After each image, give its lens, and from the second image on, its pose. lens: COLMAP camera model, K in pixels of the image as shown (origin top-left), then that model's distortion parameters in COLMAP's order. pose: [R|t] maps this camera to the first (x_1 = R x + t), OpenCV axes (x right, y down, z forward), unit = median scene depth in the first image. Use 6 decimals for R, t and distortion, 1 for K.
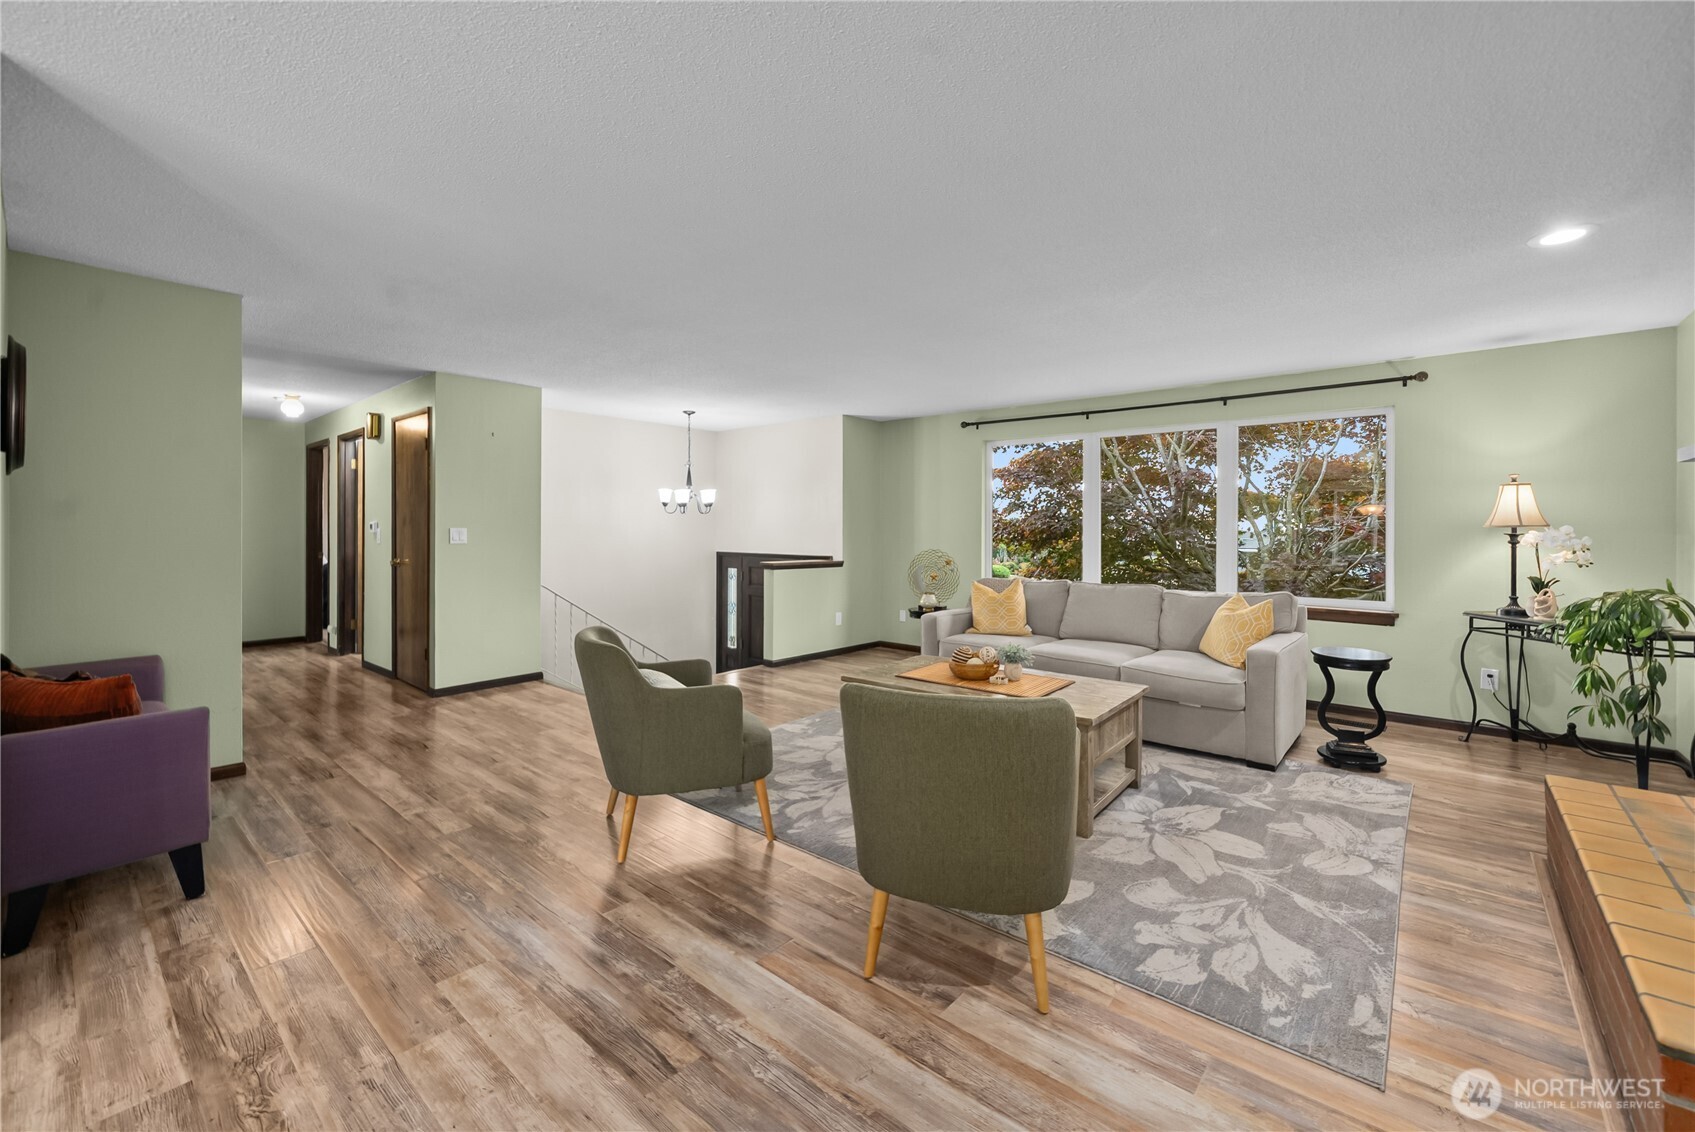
lens RADIAL K [[697.0, 0, 848.6], [0, 697.0, 529.2], [0, 0, 1]] dist [0.000930, -0.000220]
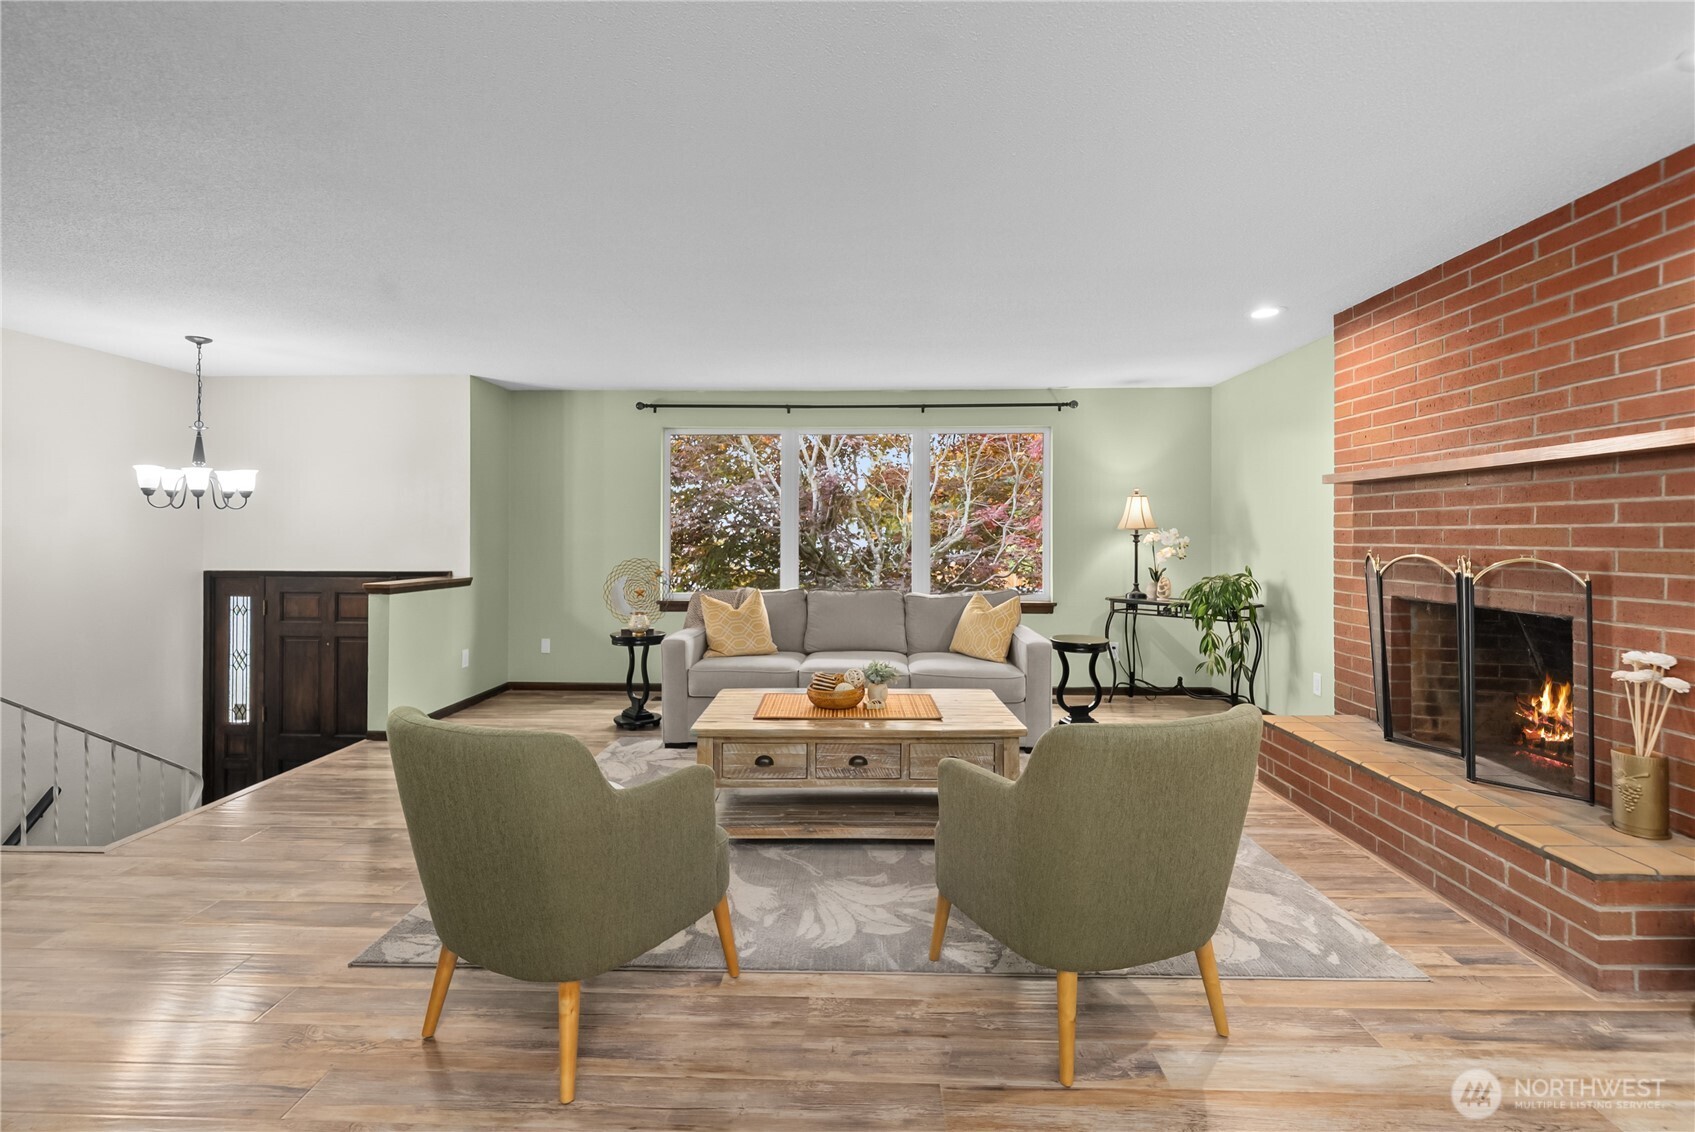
lens RADIAL K [[777.3, 0, 846.1], [0, 777.3, 530.6], [0, 0, 1]] dist [-0.001703, 0.000080]
pose [[0.781925, -0.002075, 0.623369, -0.342561], [0.003877, 0.999991, -0.001535, -0.000780], [-0.623360, 0.003617, 0.781926, 0.210963]]
